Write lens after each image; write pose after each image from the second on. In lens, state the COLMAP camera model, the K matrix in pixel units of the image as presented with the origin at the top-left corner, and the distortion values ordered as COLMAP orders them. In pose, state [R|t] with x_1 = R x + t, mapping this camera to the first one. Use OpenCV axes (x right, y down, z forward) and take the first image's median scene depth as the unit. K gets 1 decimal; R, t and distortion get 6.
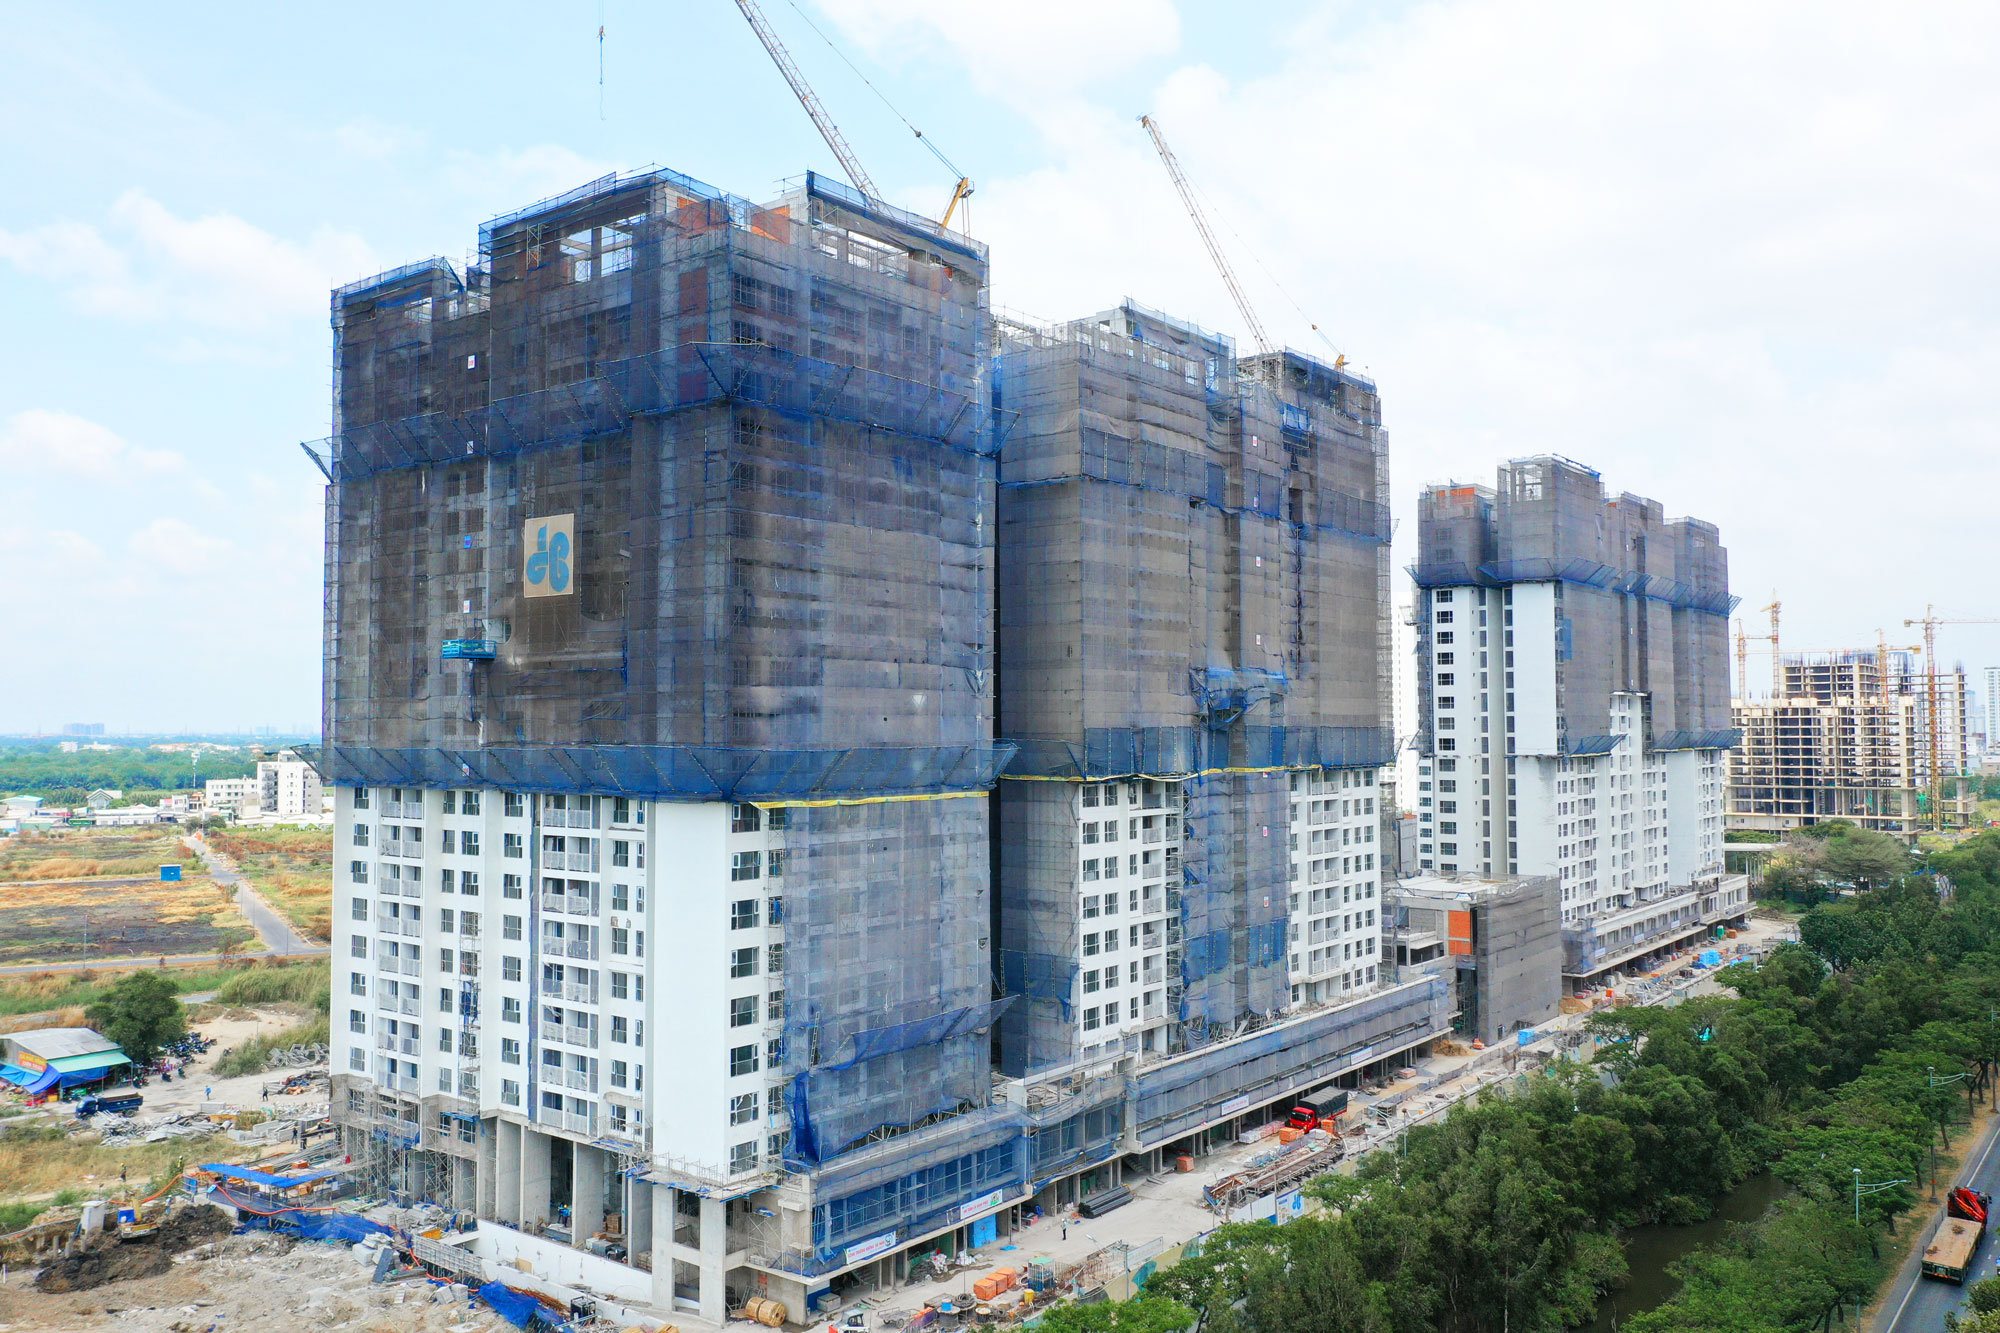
lens RADIAL K [[1580.6, 0, 993.4], [0, 1580.6, 665.7], [0, 0, 1]] dist [0.002301, -0.001337]
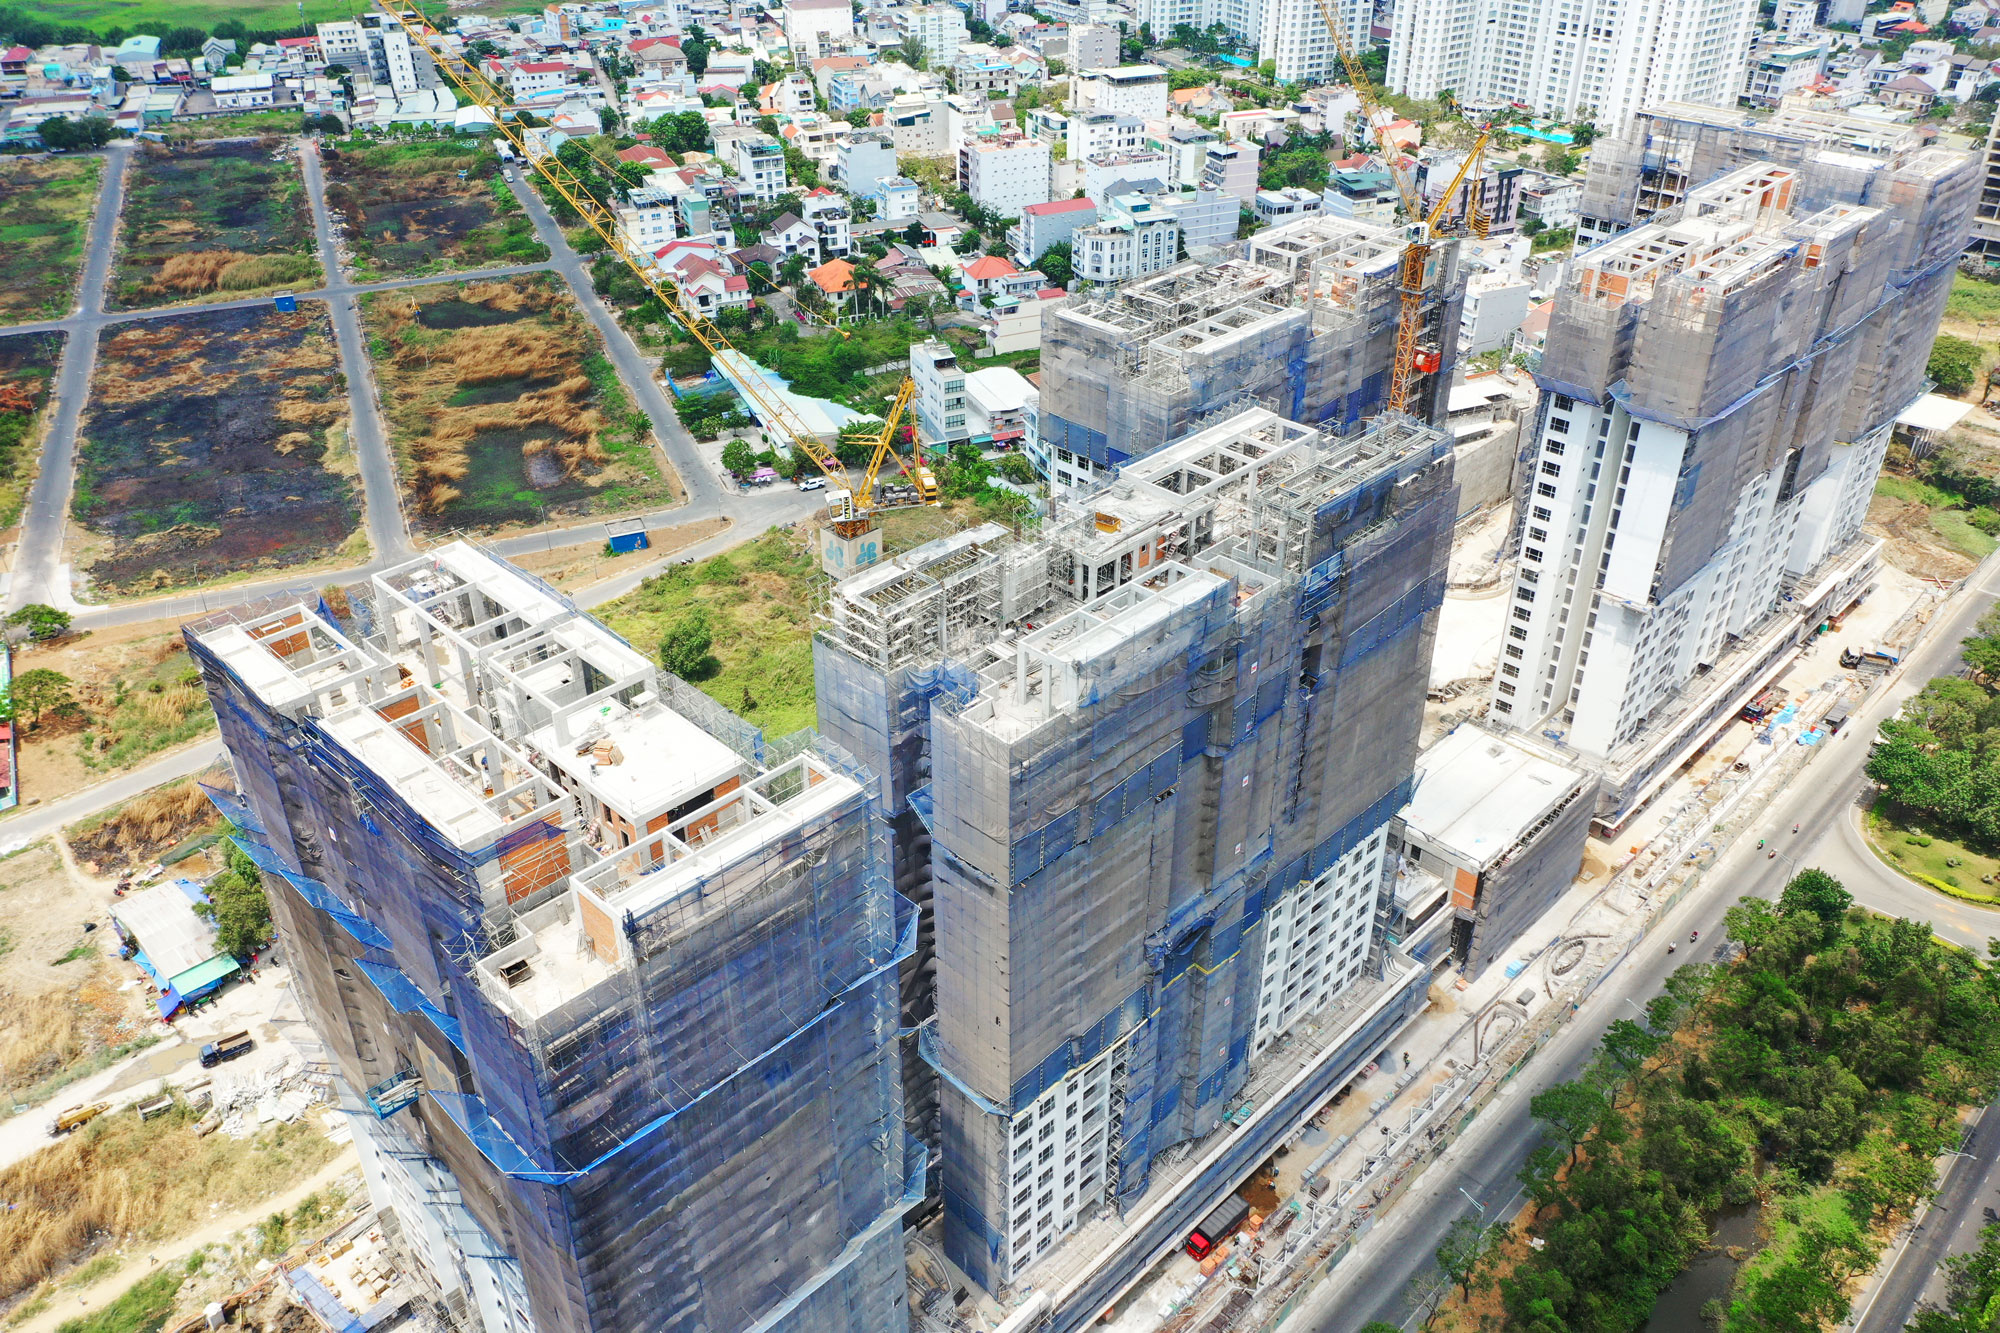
lens RADIAL K [[1580.6, 0, 993.9], [0, 1580.6, 657.4], [0, 0, 1]] dist [0.002301, -0.001337]
pose [[0.992667, 0.064053, -0.102514, 0.135866], [0.004702, 0.826965, 0.562234, -0.763572], [0.120788, -0.558593, 0.820600, 0.325658]]
